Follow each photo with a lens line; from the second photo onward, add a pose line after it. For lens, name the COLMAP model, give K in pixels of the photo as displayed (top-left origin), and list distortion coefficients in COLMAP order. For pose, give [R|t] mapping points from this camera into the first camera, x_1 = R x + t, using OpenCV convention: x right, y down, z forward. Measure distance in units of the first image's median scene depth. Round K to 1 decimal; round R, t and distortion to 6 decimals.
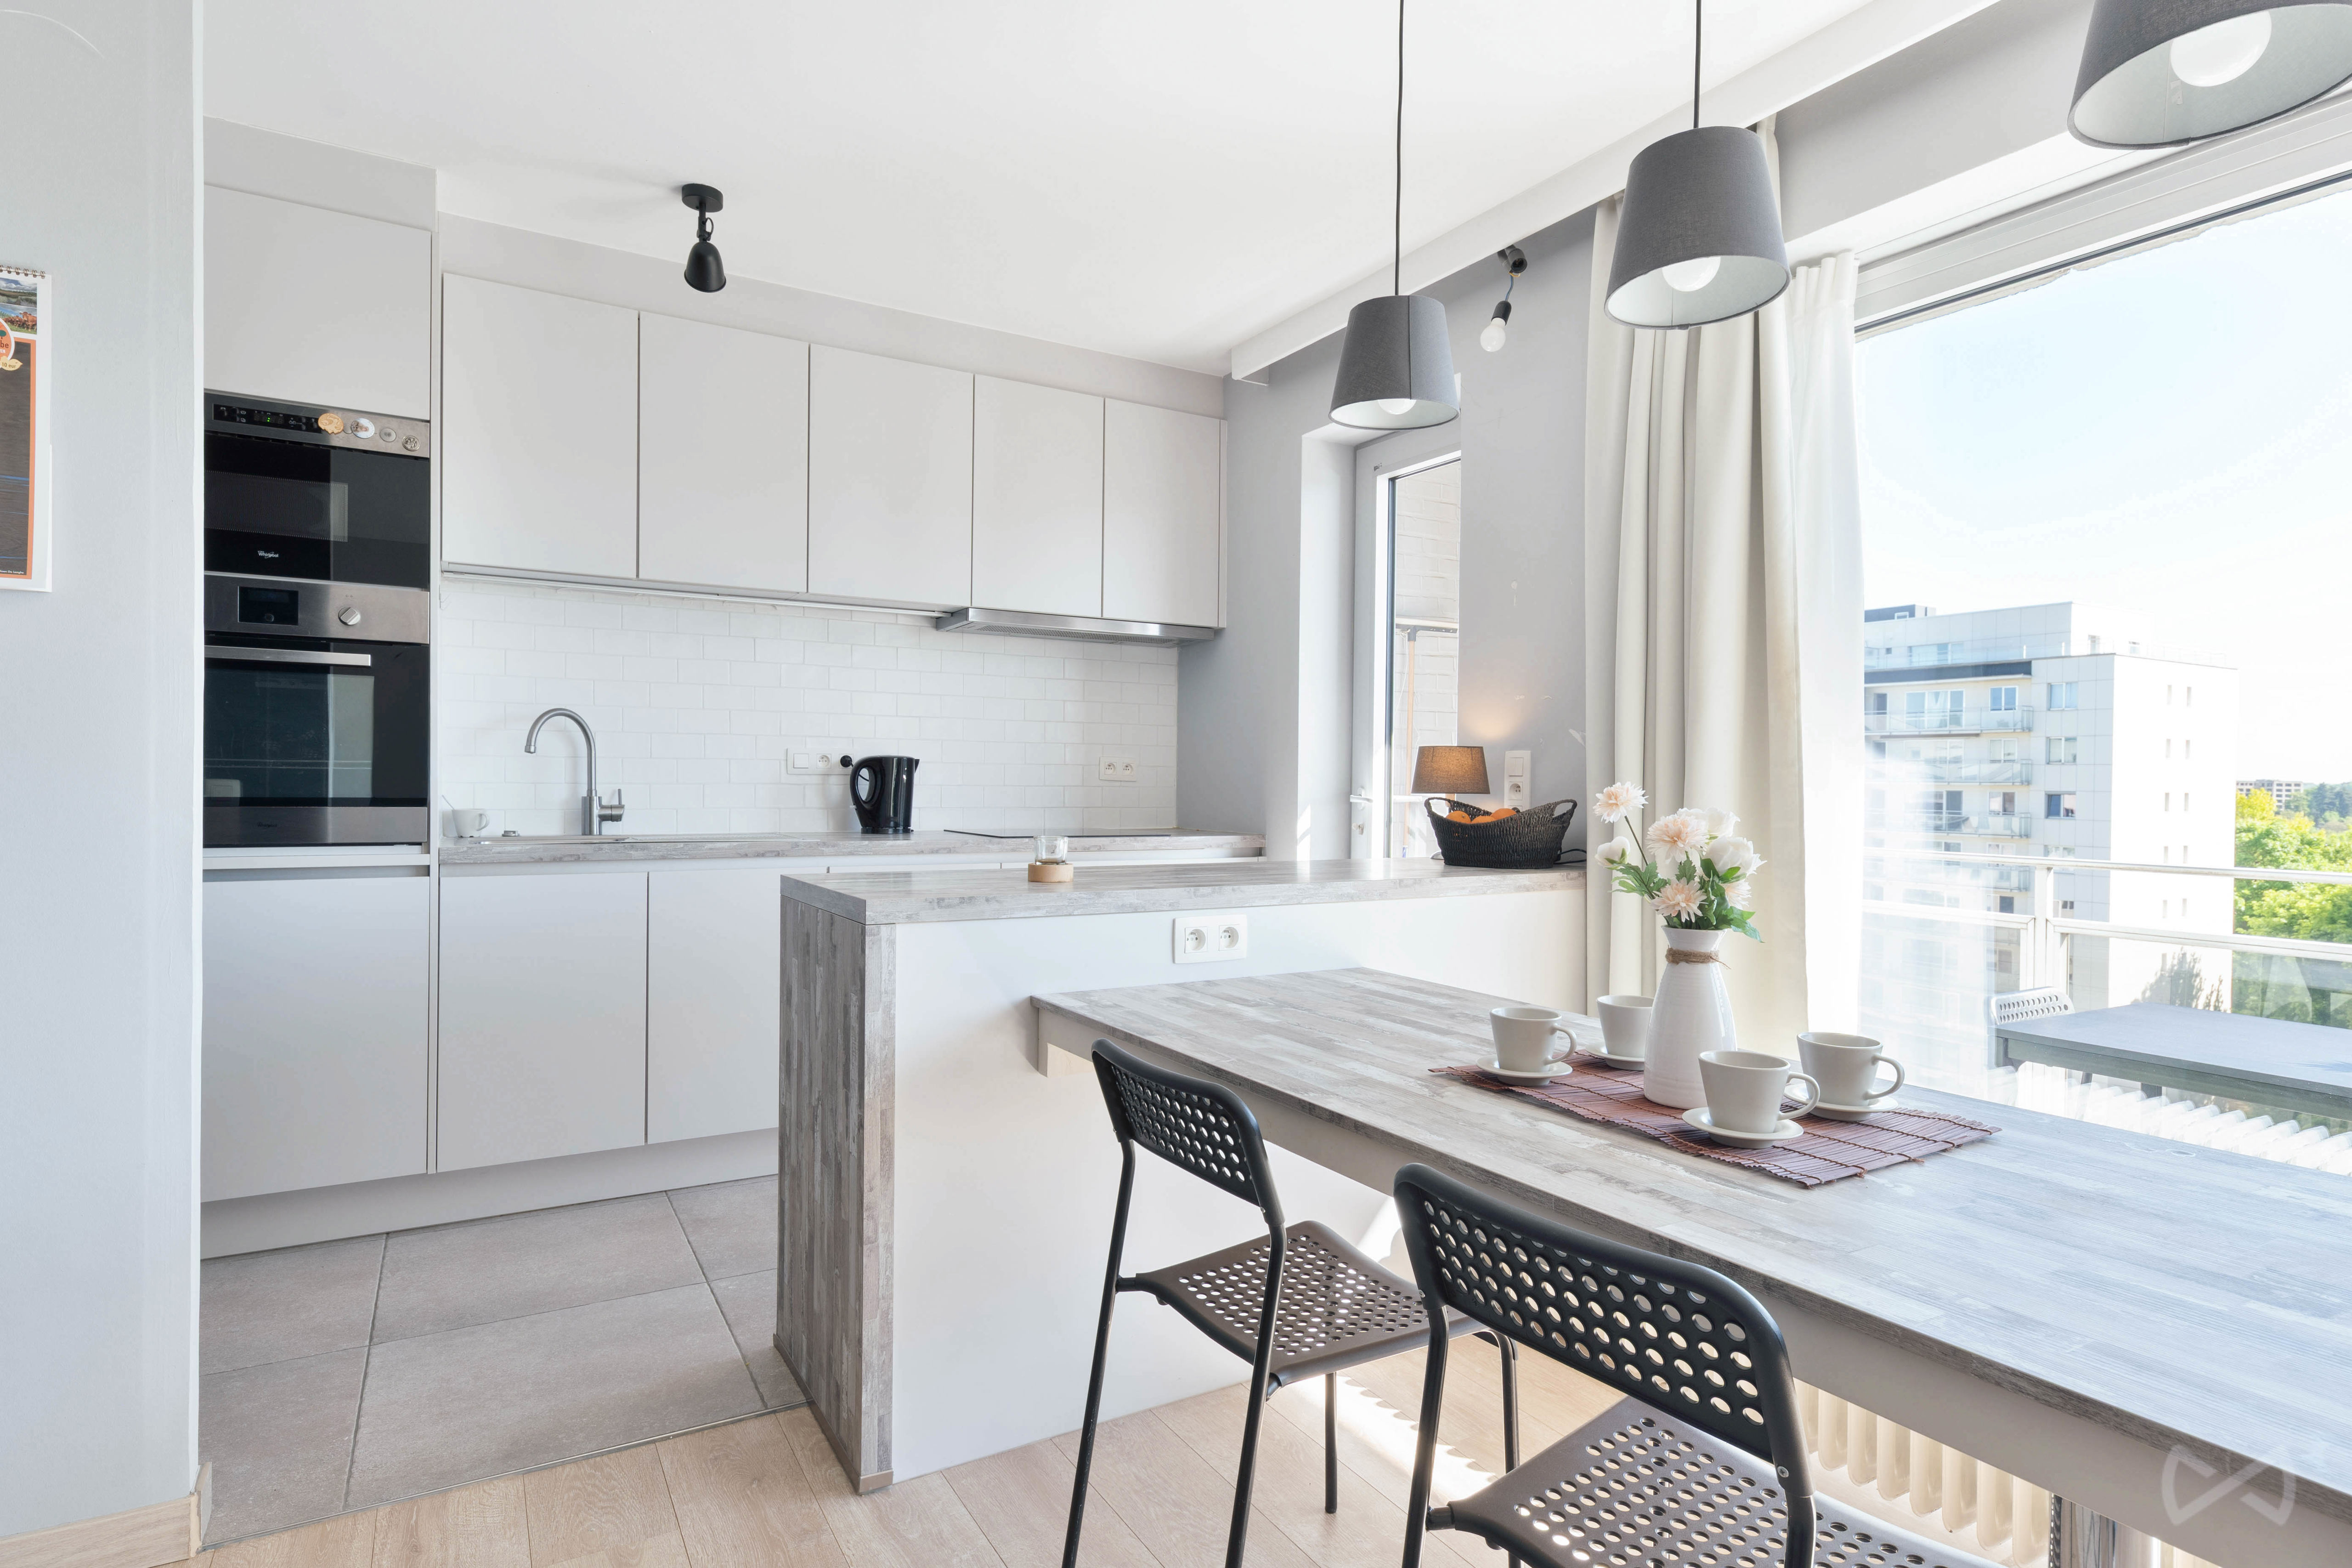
lens RADIAL K [[1242.8, 0, 1216.1], [0, 1242.8, 781.3], [0, 0, 1]] dist [-0.000064, -0.000022]
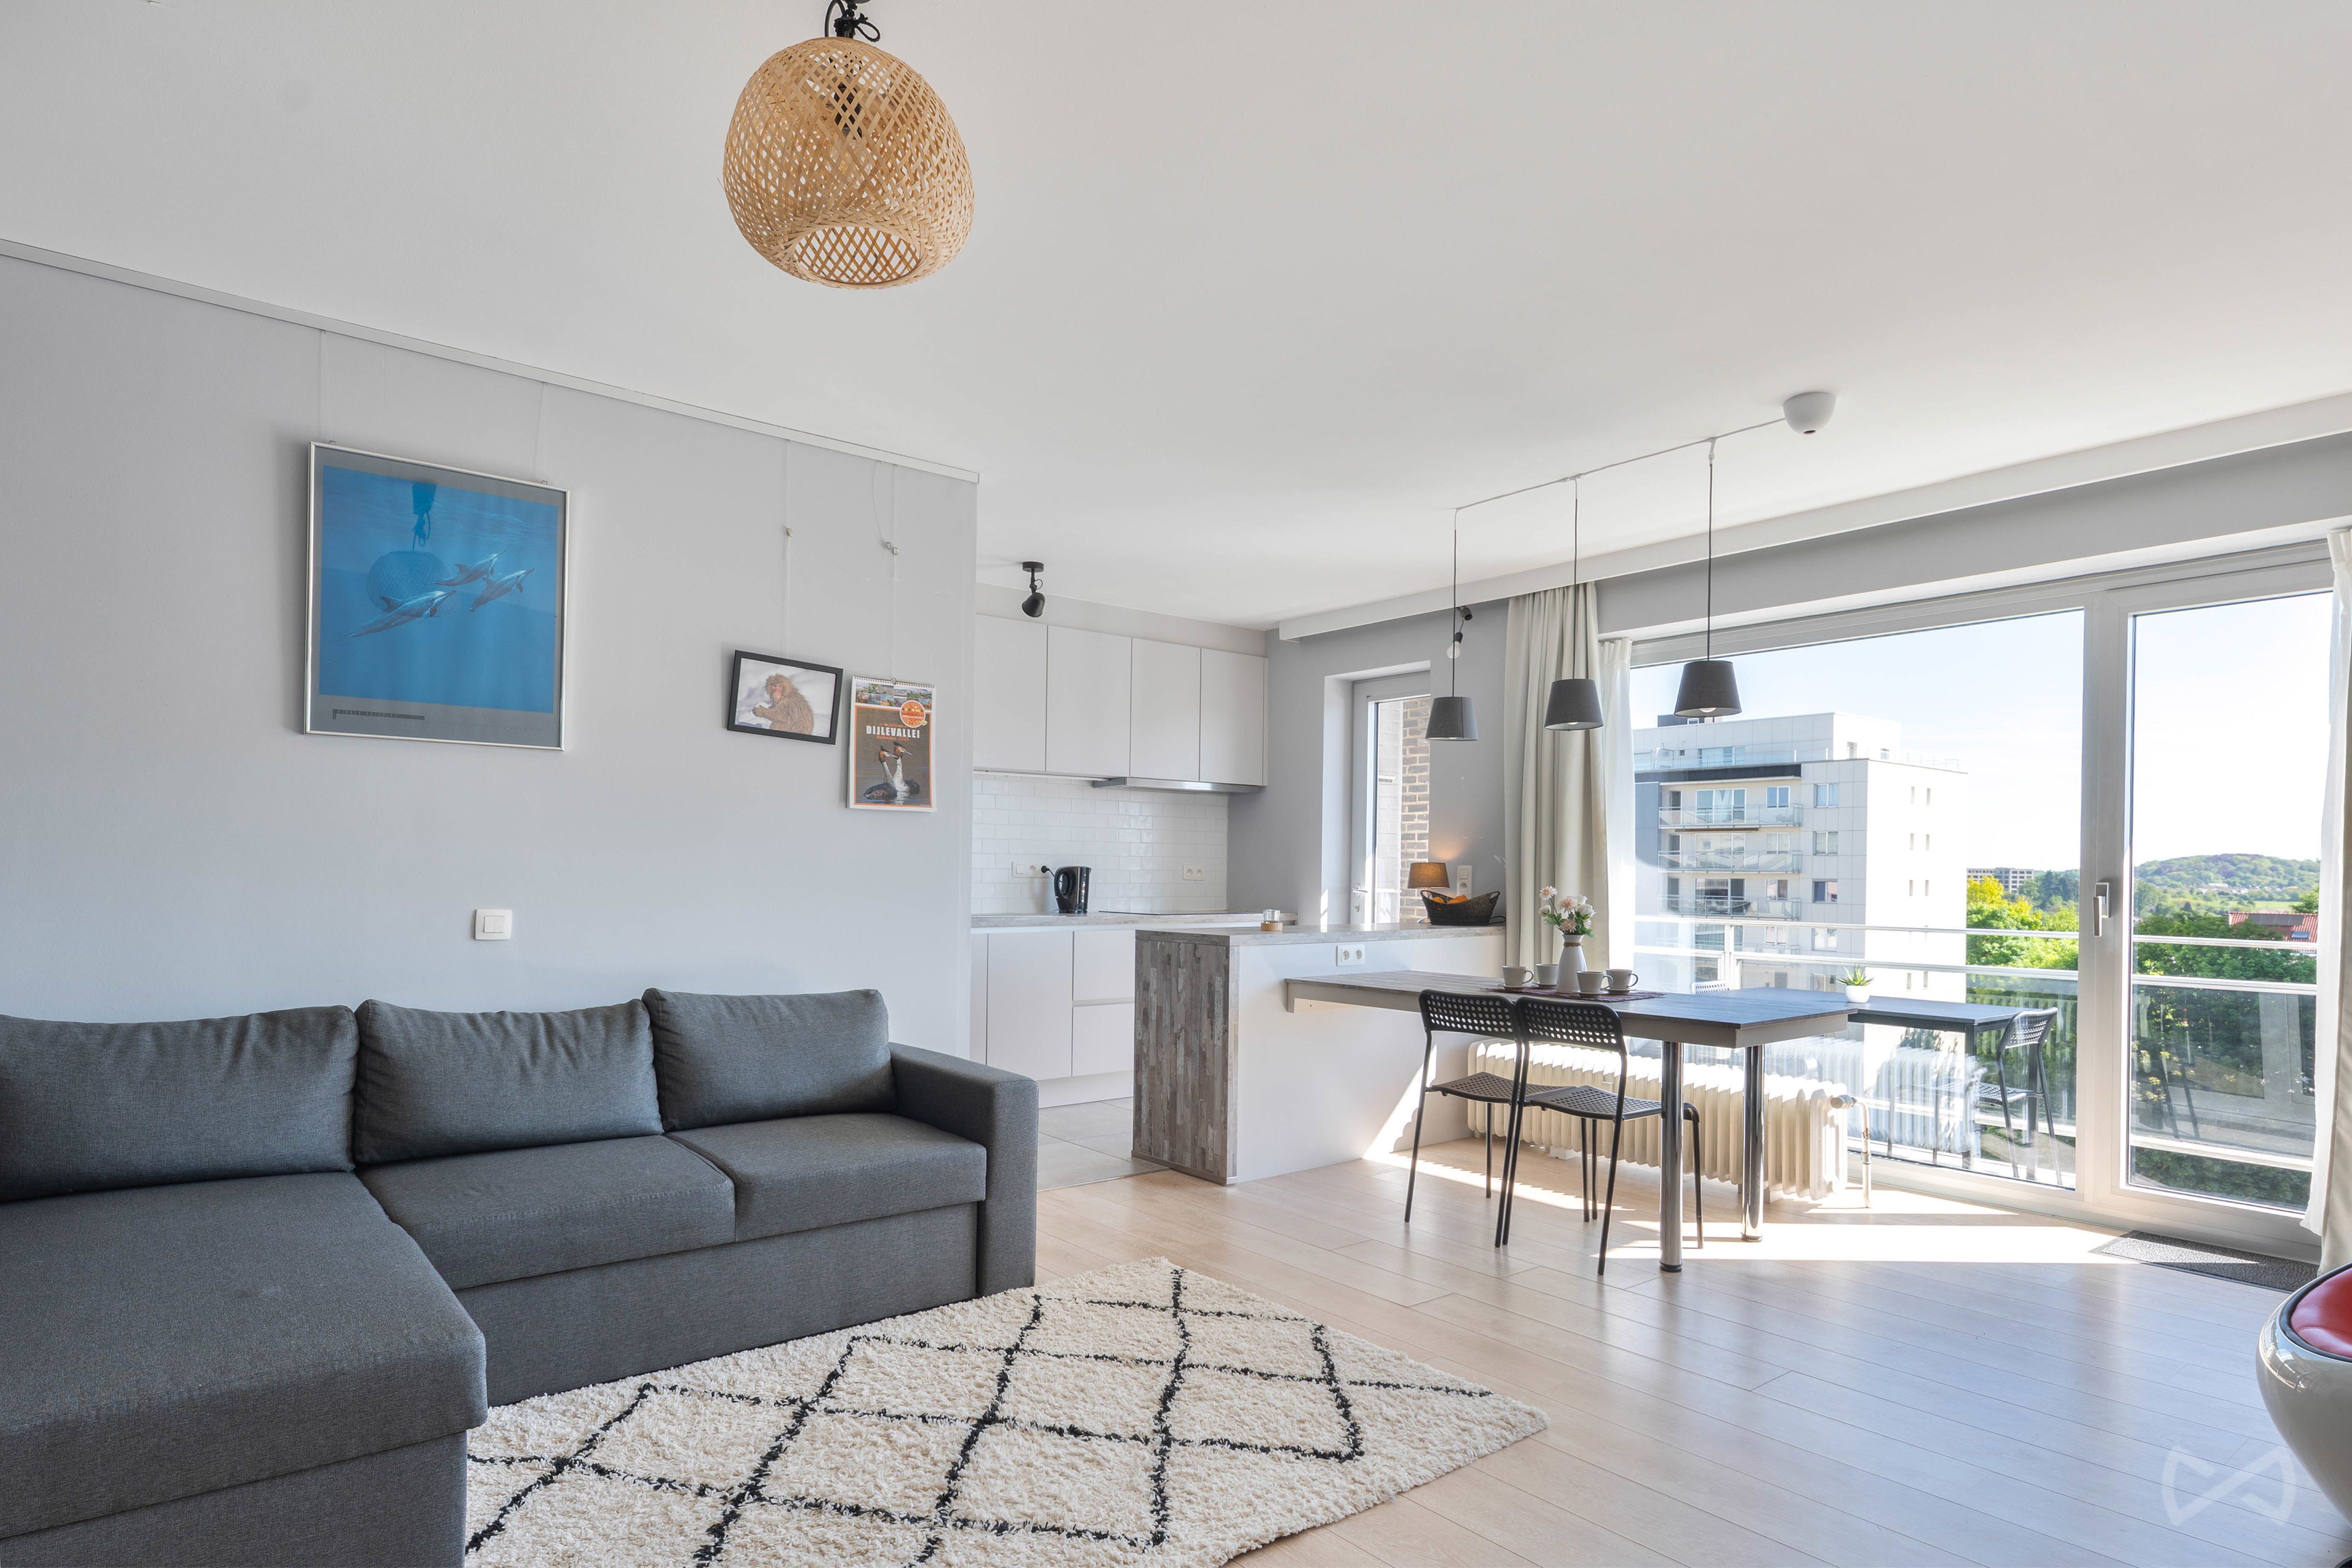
lens RADIAL K [[1229.4, 0, 1171.0], [0, 1229.4, 868.9], [0, 0, 1]] dist [-0.000322, 0.000019]
pose [[0.995054, -0.002431, 0.099310, -0.298114], [0.002570, 0.999996, -0.001274, -0.013738], [-0.099306, 0.001523, 0.995056, -0.632028]]
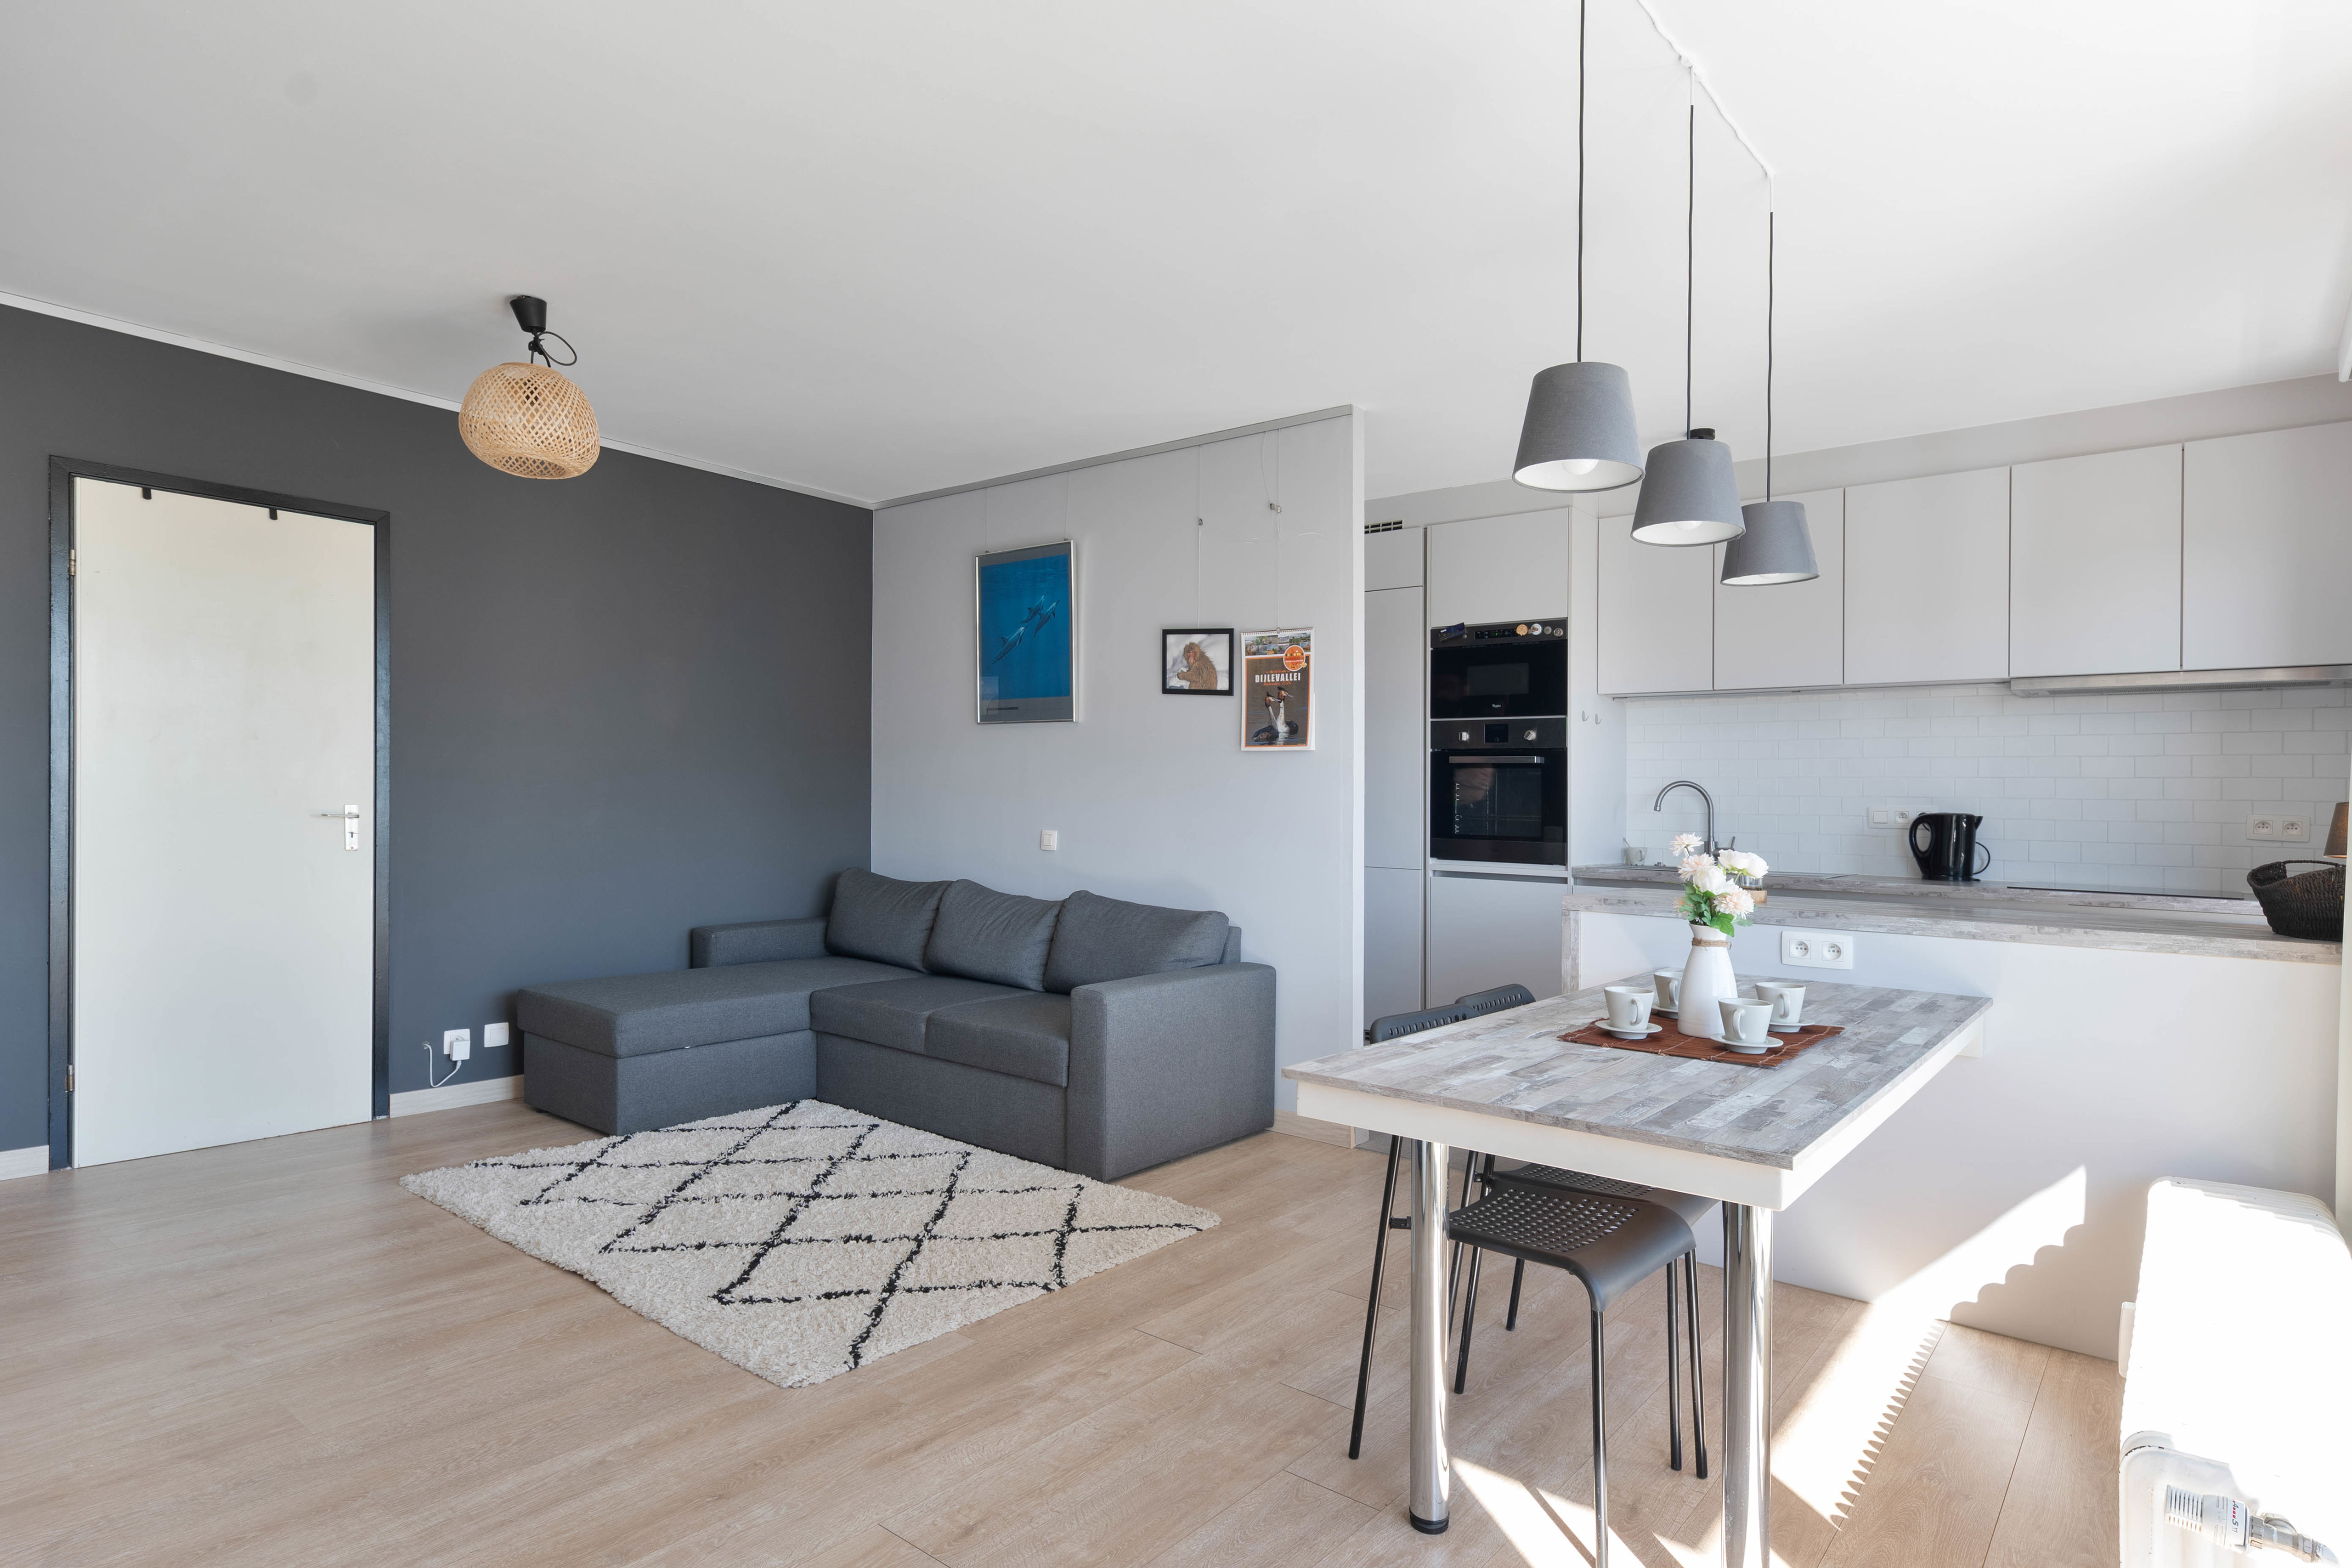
lens RADIAL K [[1258.4, 0, 1180.4], [0, 1258.4, 804.7], [0, 0, 1]] dist [-0.001306, -0.000178]
pose [[0.335002, -0.006000, -0.942198, 0.592453], [-0.018509, 0.999745, -0.012948, 0.000020], [0.942036, 0.021777, 0.334806, -0.055104]]
